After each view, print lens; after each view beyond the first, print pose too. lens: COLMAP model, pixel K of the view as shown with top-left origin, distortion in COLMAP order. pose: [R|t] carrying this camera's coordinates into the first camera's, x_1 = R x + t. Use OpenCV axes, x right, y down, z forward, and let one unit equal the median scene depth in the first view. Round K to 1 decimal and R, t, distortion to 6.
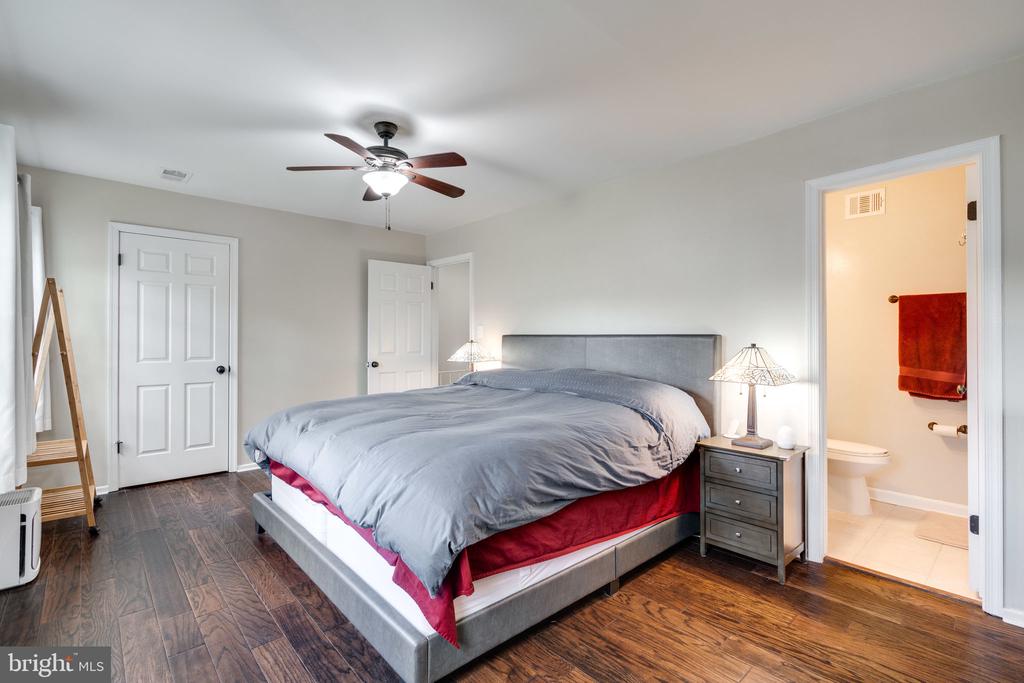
lens RADIAL K [[465.6, 0, 513.8], [0, 465.6, 344.5], [0, 0, 1]] dist [0.021729, -0.000086]
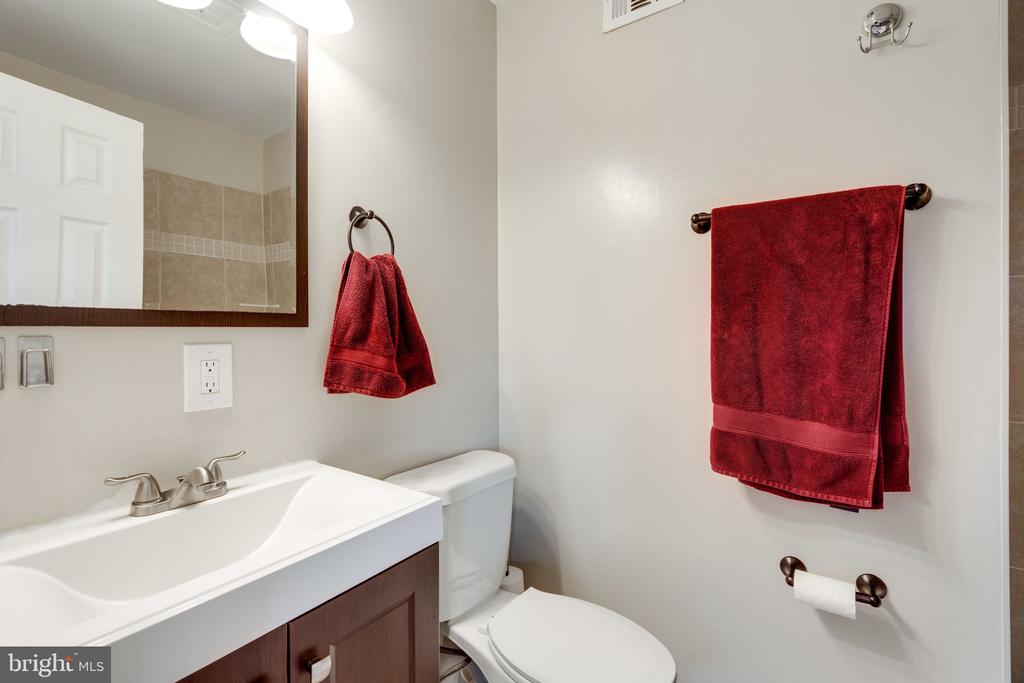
lens RADIAL K [[465.6, 0, 509.2], [0, 465.6, 338.7], [0, 0, 1]] dist [0.021729, -0.000086]
pose [[0.975010, 0.003170, 0.222140, 0.599479], [-0.000859, 0.999945, -0.010499, 0.000636], [-0.222161, 0.010045, 0.974958, 0.702887]]
